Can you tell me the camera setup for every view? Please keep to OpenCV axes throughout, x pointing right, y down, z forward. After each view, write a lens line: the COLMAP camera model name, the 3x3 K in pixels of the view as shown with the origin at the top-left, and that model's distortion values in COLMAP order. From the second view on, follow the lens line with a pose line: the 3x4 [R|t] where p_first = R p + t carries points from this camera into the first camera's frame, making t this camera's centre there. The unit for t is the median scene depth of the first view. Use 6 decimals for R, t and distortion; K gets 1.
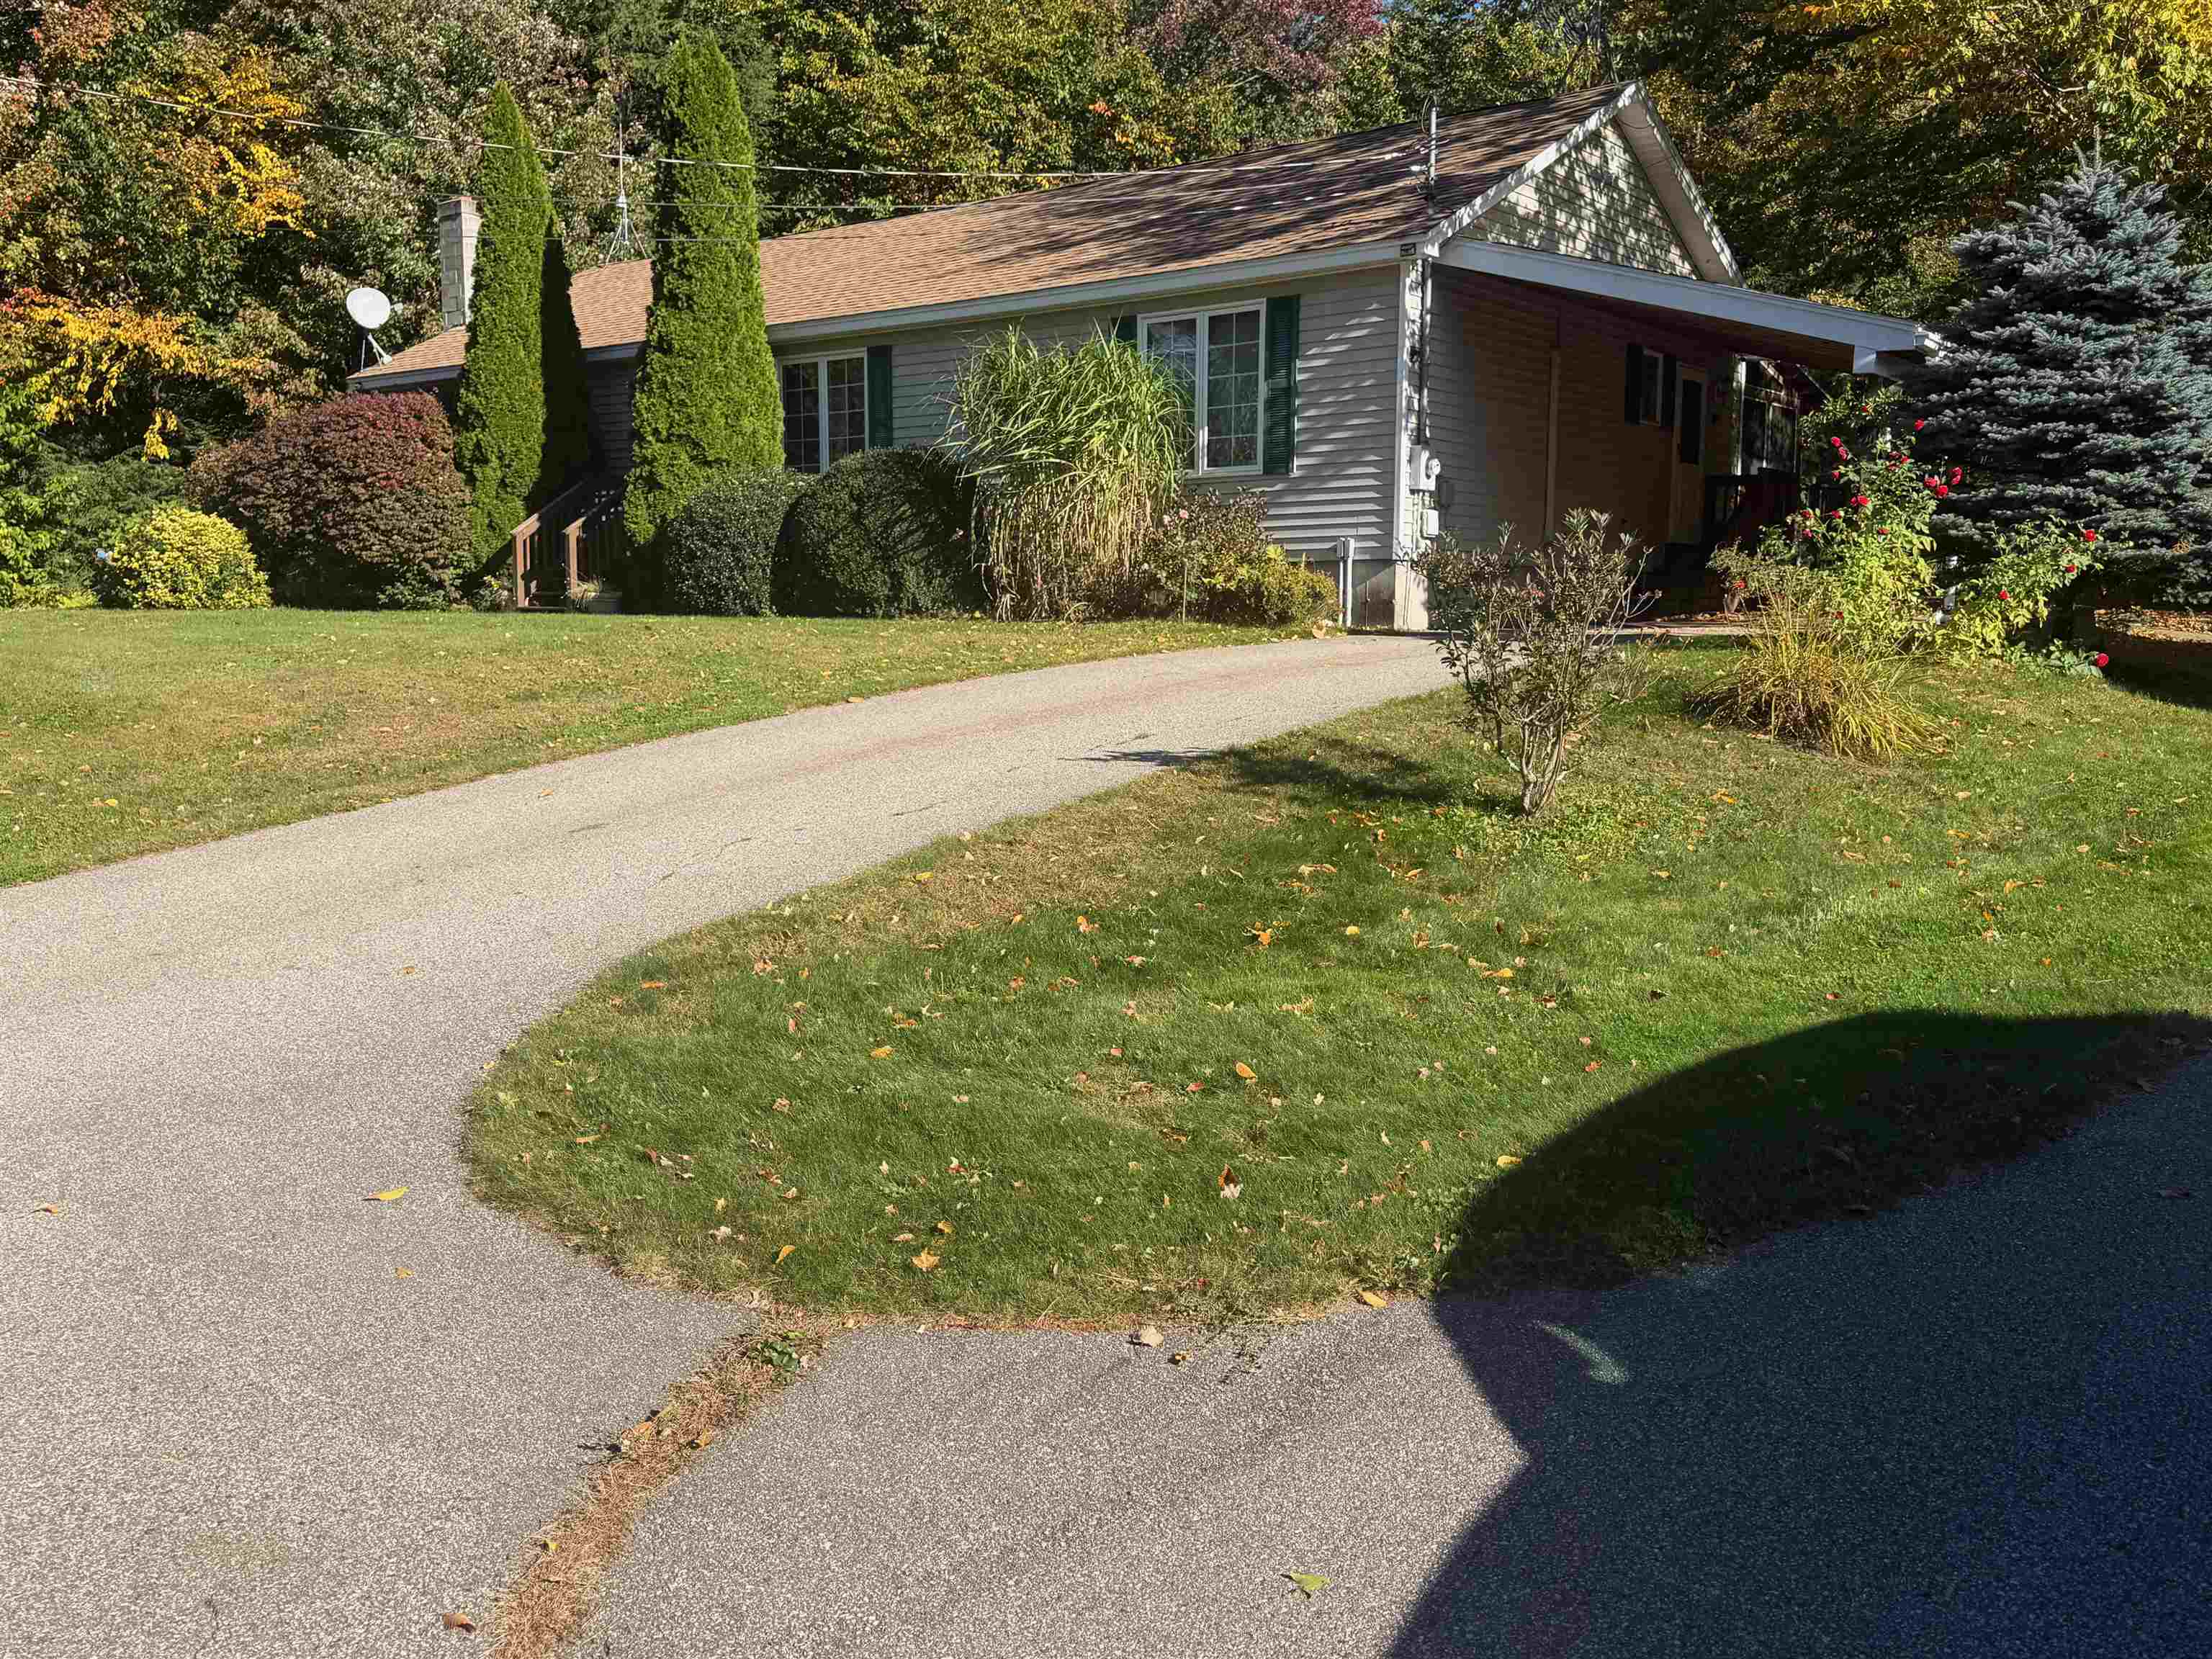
lens RADIAL K [[1921.0, 0, 1100.2], [0, 1921.0, 828.2], [0, 0, 1]] dist [0.020246, -0.020295]
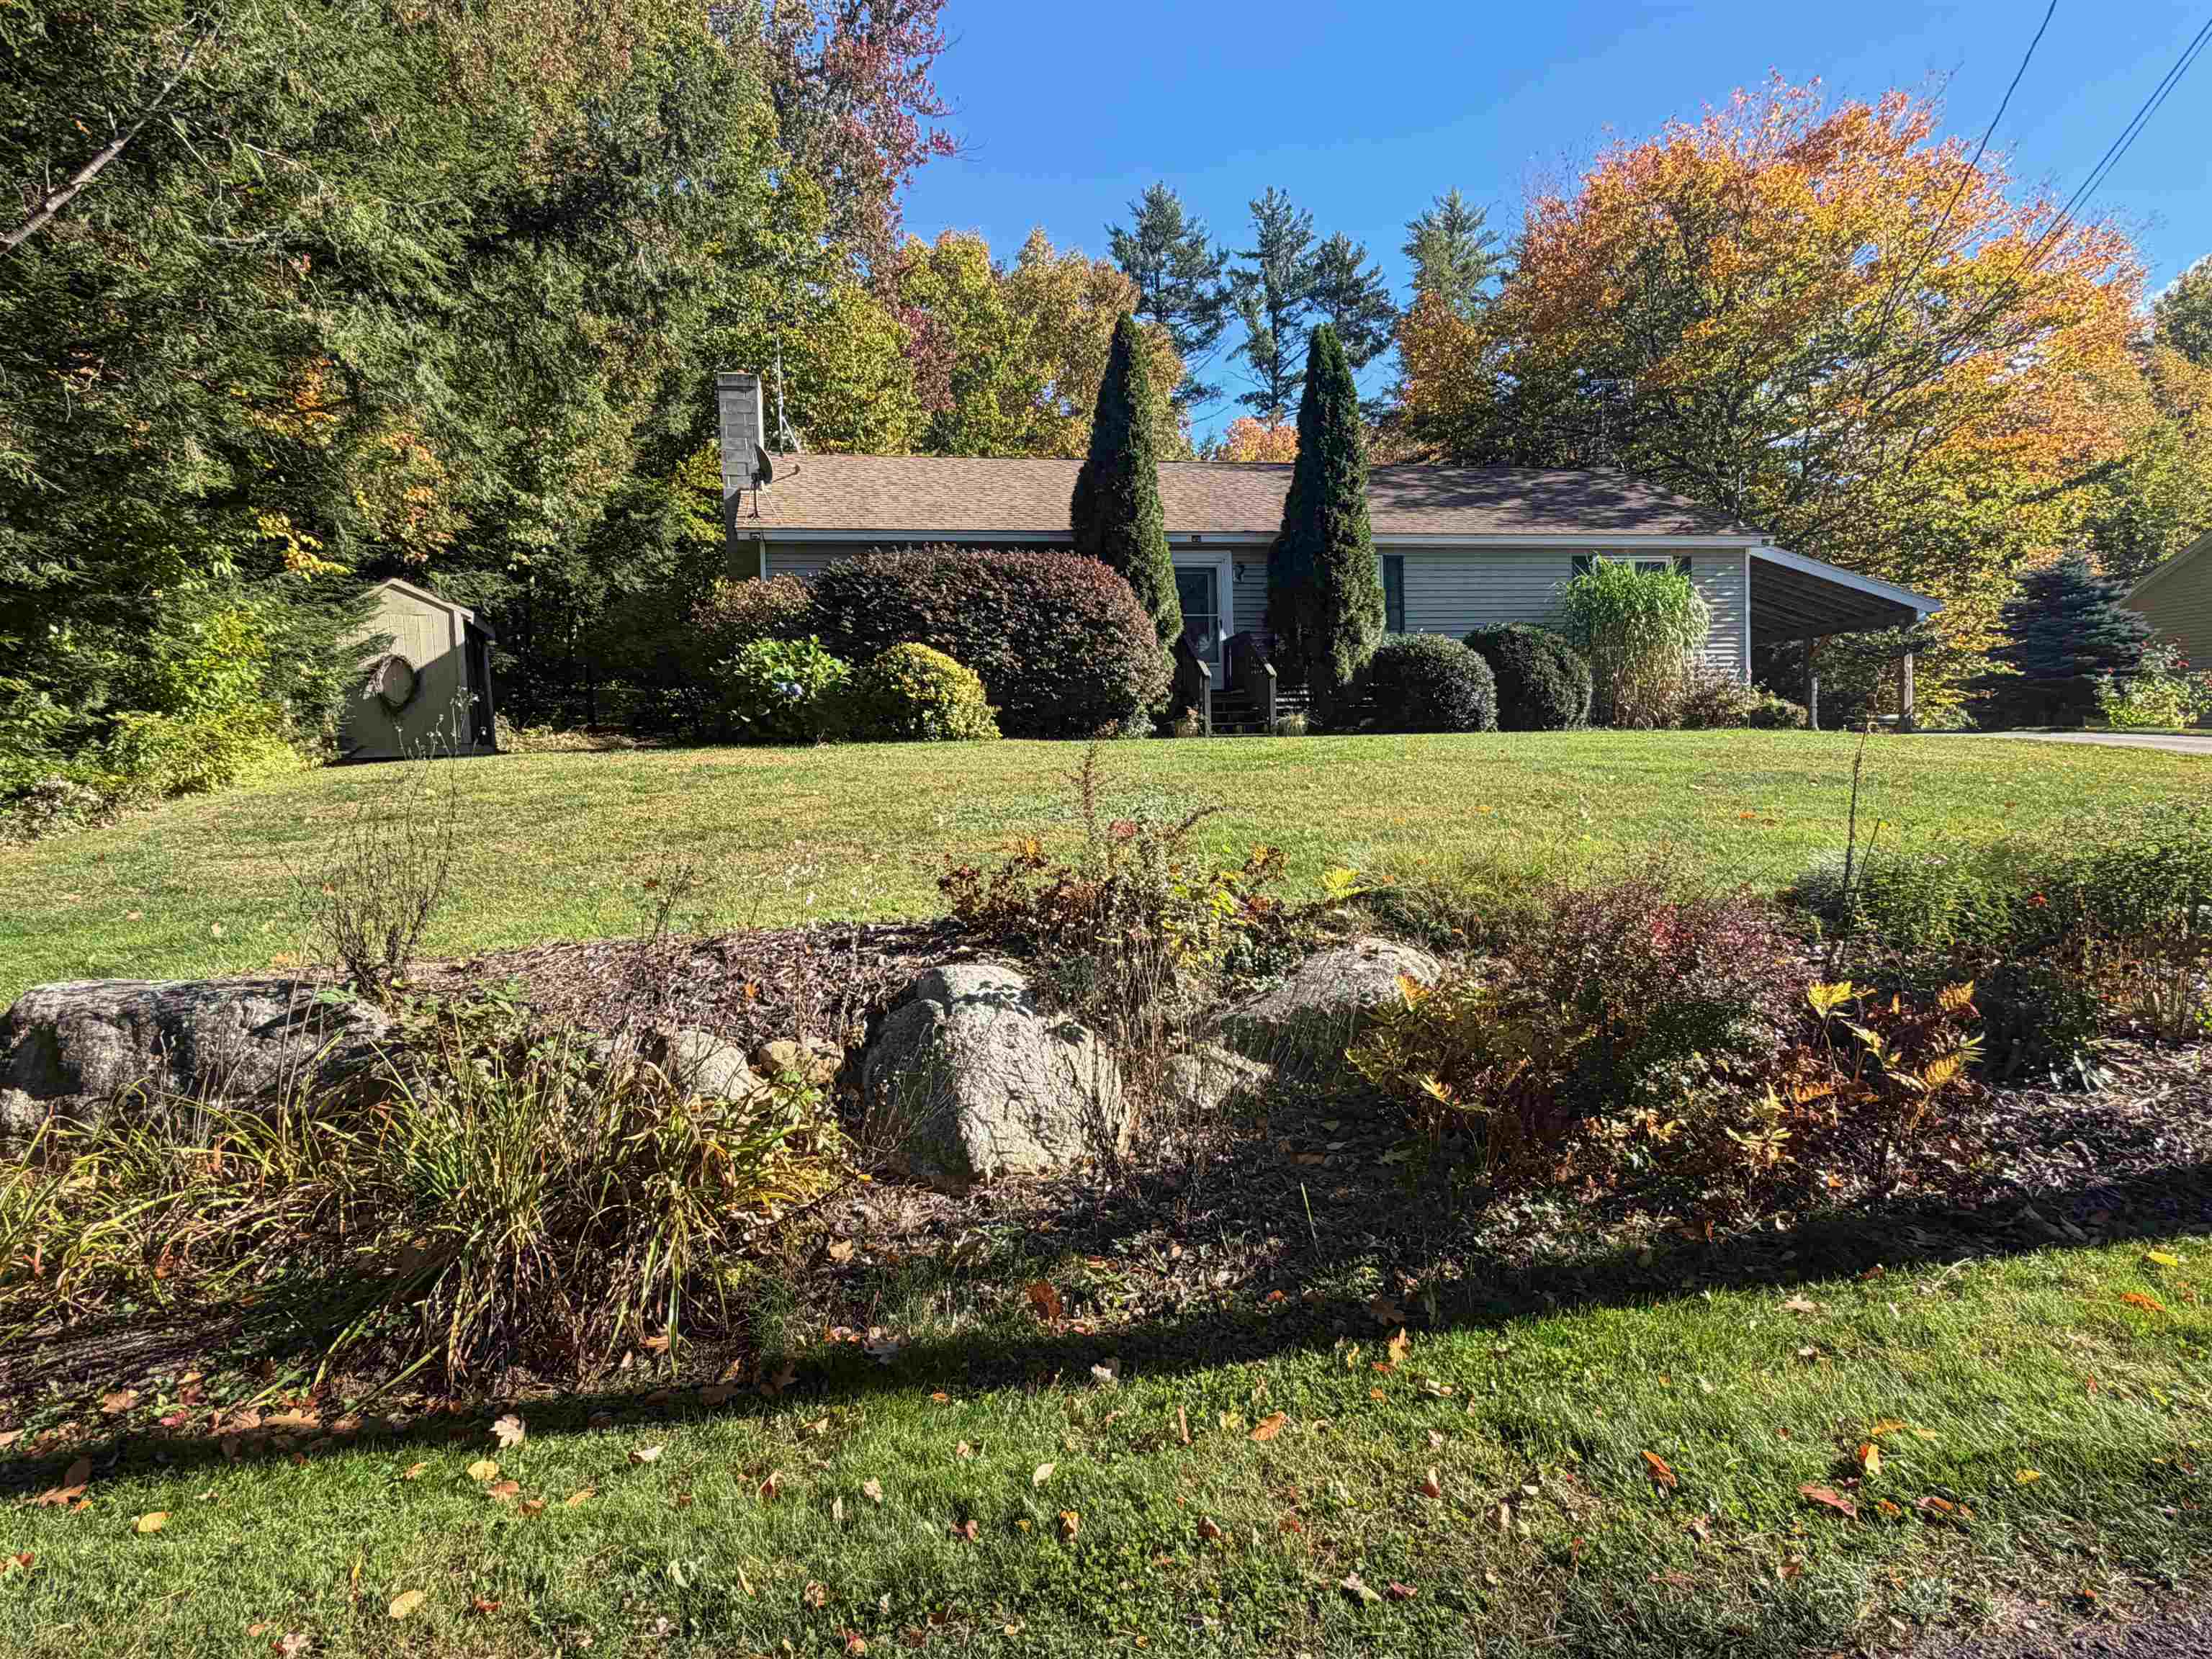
lens RADIAL K [[1226.9, 0, 1102.0], [0, 1226.9, 831.6], [0, 0, 1]] dist [0.009286, 0.000375]
pose [[0.641684, -0.064157, 0.764281, -1.080514], [0.118709, 0.992795, -0.016327, -0.055772], [-0.757727, 0.101204, 0.644676, 0.631897]]
